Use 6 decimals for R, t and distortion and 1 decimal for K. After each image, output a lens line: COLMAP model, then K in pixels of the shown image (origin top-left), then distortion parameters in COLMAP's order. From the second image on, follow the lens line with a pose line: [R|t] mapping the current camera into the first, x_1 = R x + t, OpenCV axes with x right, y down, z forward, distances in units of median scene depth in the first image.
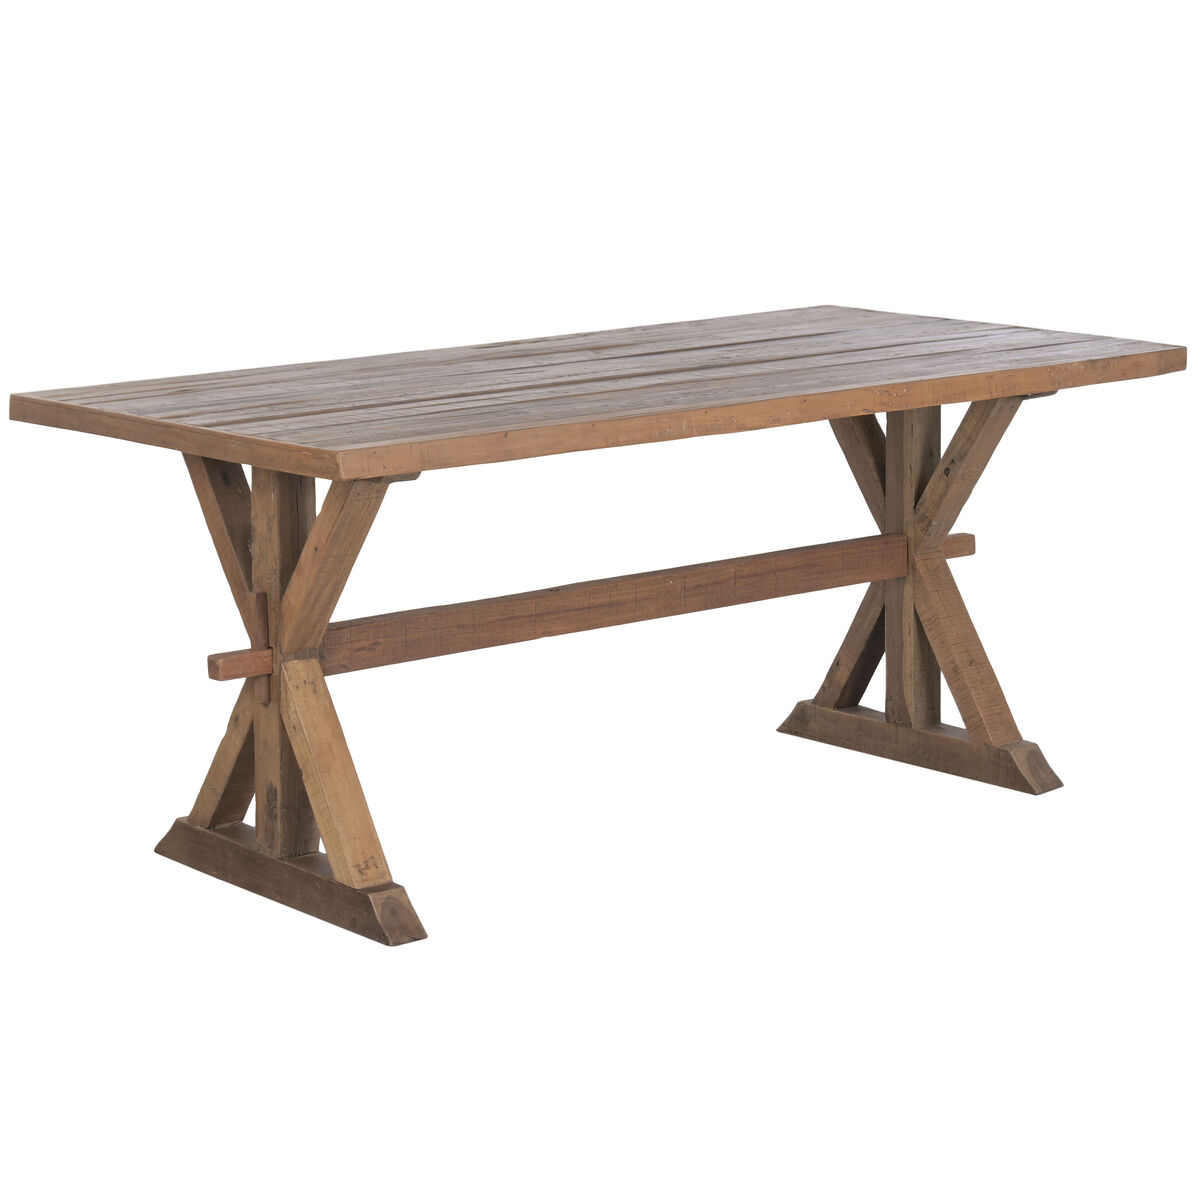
lens RADIAL K [[2995.0, 0, 600.0], [0, 2995.0, 600.0], [0, 0, 1]] dist [-0.196748, 0.652784]
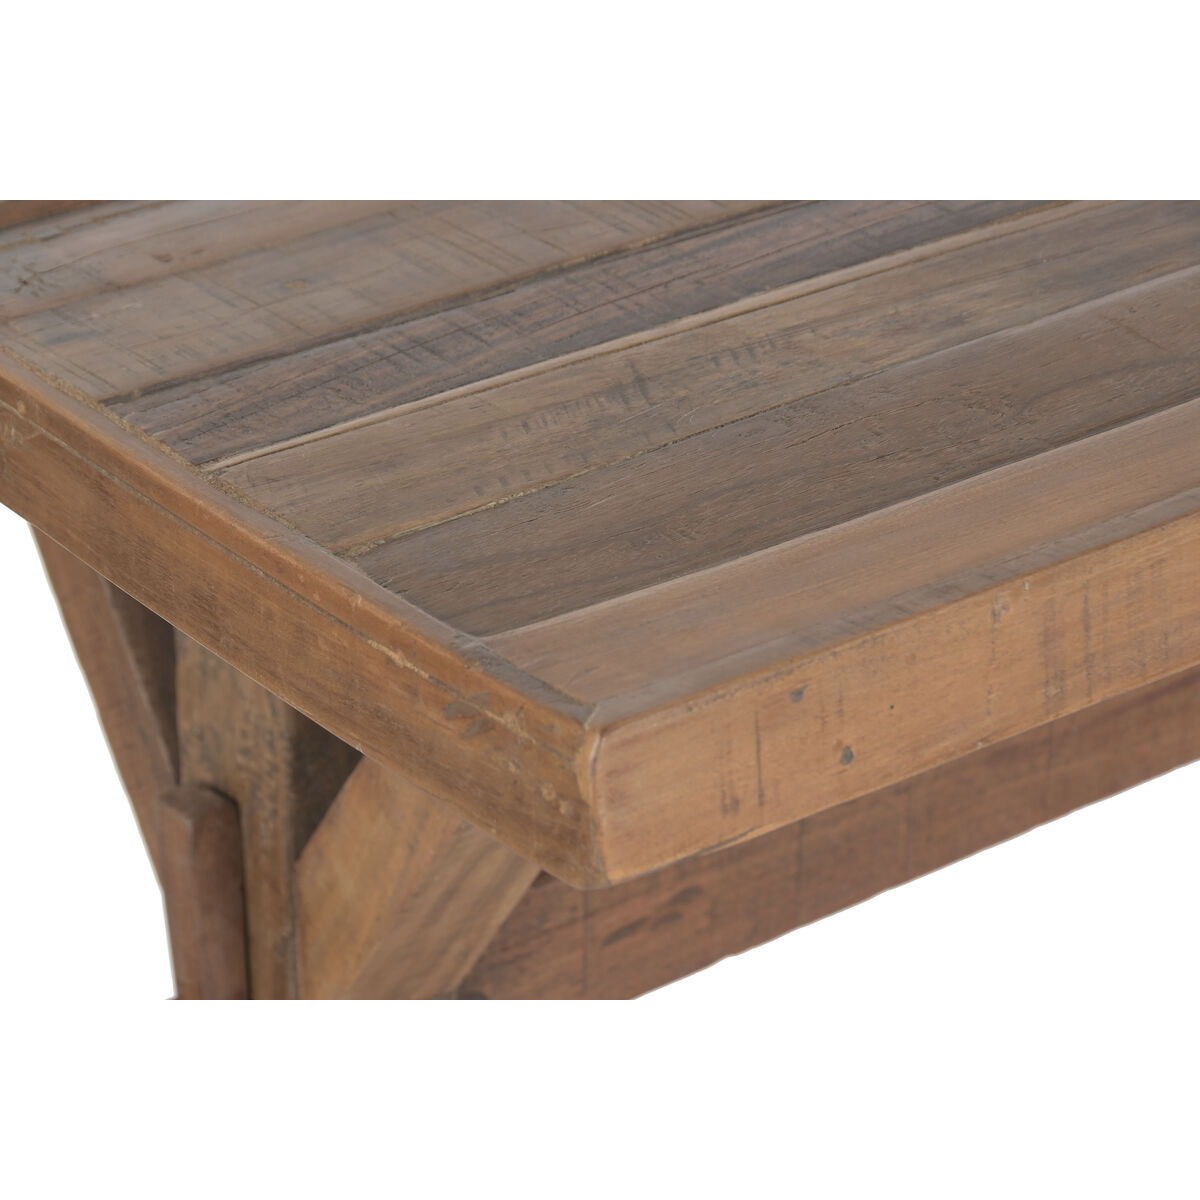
lens RADIAL K [[3880.0, 0, 599.3], [0, 3880.0, 483.1], [0, 0, 1]] dist [0.085897, 0.333468]
pose [[0.998422, 0.026065, -0.049736, -0.068493], [-0.012104, 0.964813, 0.262657, -0.107084], [0.054832, -0.261641, 0.963606, 0.712257]]
